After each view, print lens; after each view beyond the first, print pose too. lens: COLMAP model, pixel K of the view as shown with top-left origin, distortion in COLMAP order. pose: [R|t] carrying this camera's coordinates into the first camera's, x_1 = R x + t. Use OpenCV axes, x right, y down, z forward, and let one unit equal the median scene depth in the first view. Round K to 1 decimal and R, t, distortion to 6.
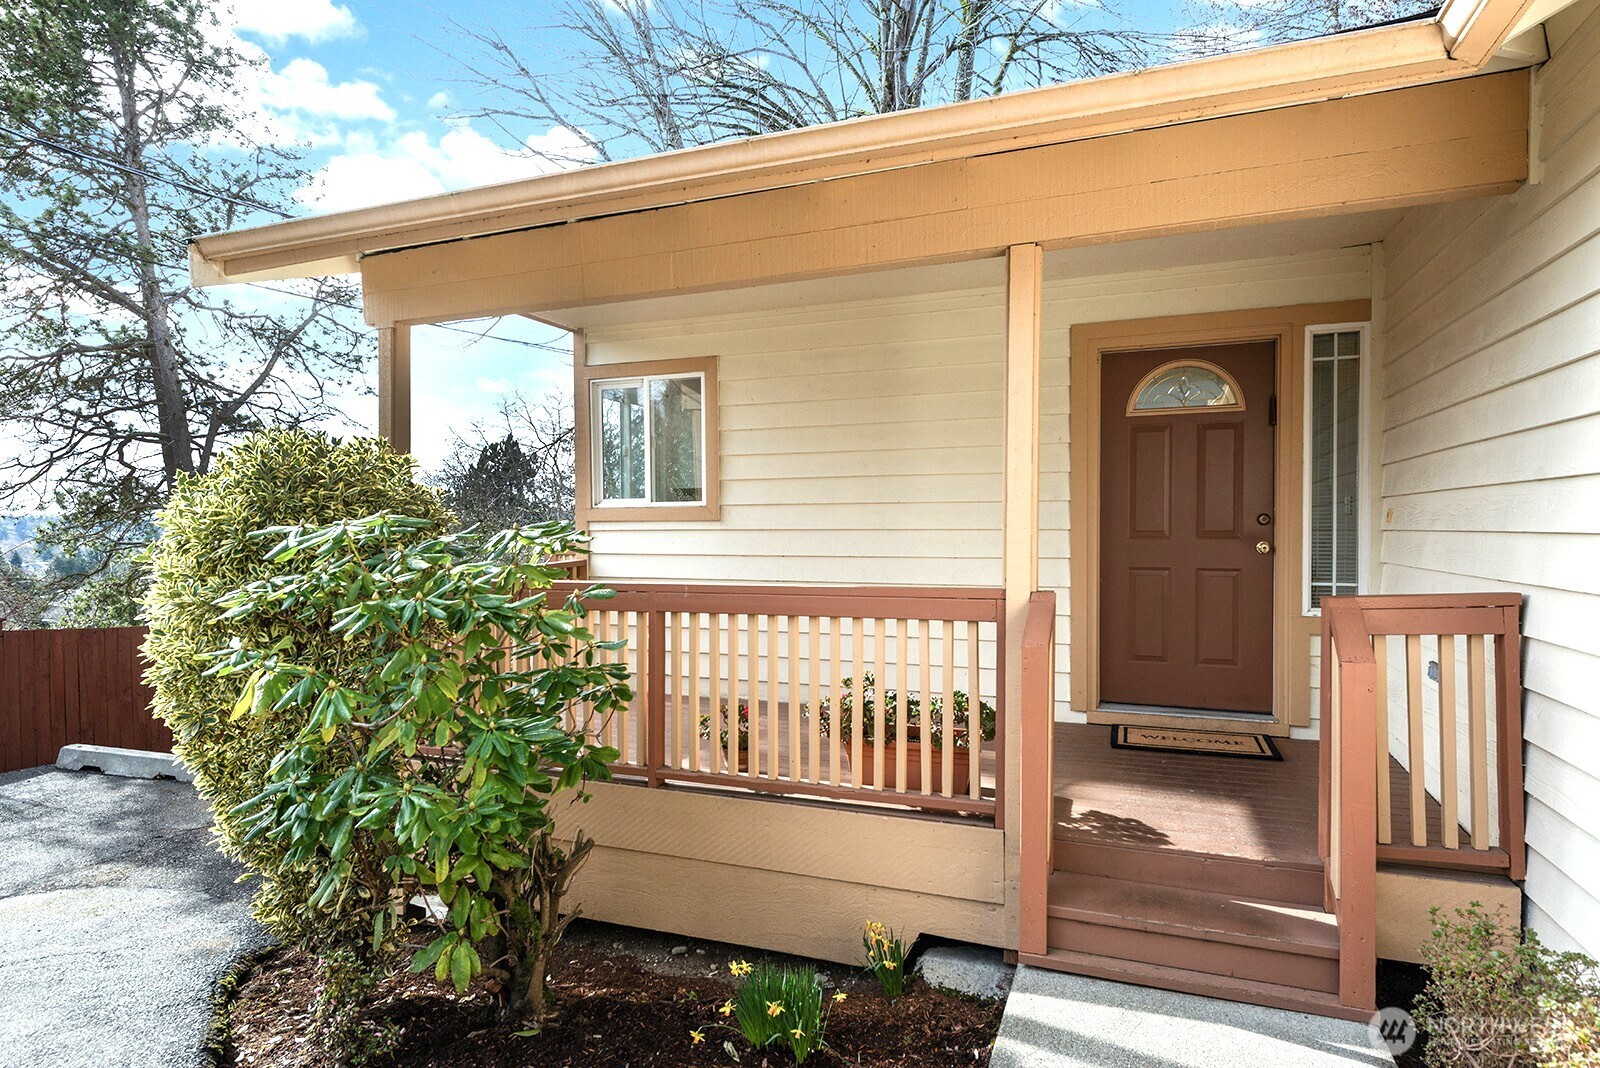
lens RADIAL K [[865.9, 0, 796.1], [0, 865.9, 572.0], [0, 0, 1]] dist [0.026667, -0.000075]
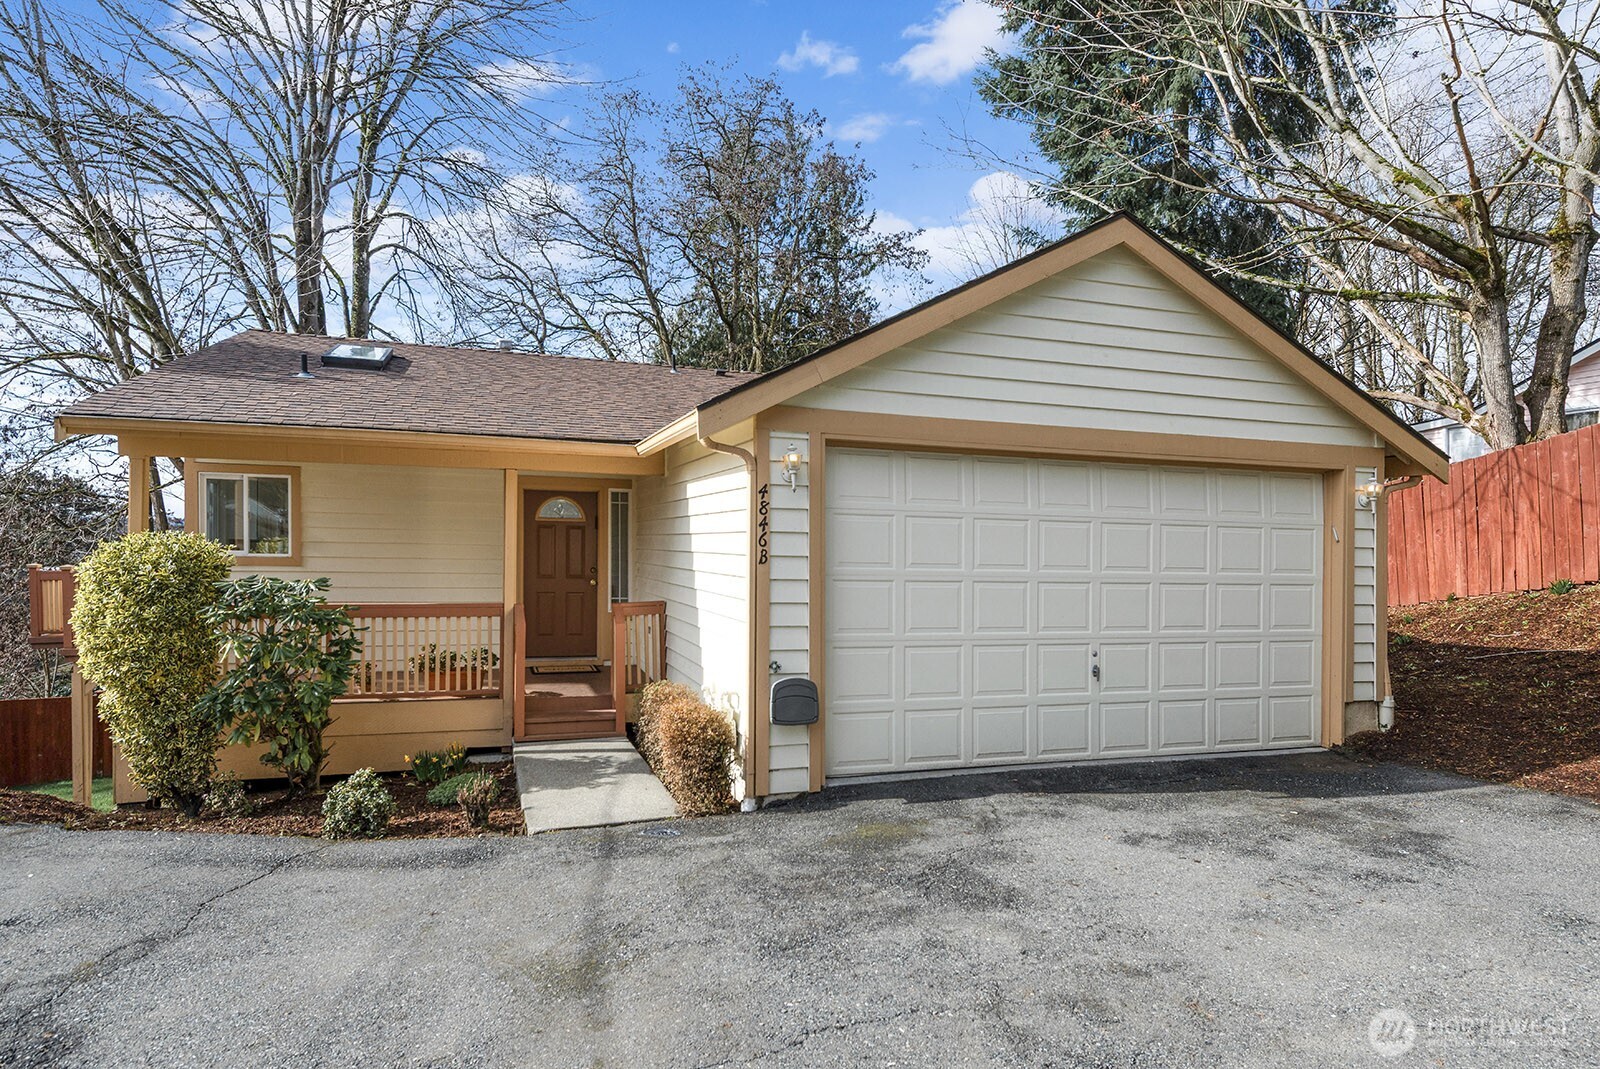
lens RADIAL K [[935.7, 0, 765.8], [0, 935.7, 537.6], [0, 0, 1]] dist [-0.001438, -0.000235]
pose [[0.775802, 0.023020, 0.630557, -0.712926], [0.008335, 0.998873, -0.046721, -0.029737], [-0.630922, 0.041502, 0.774735, -1.281410]]
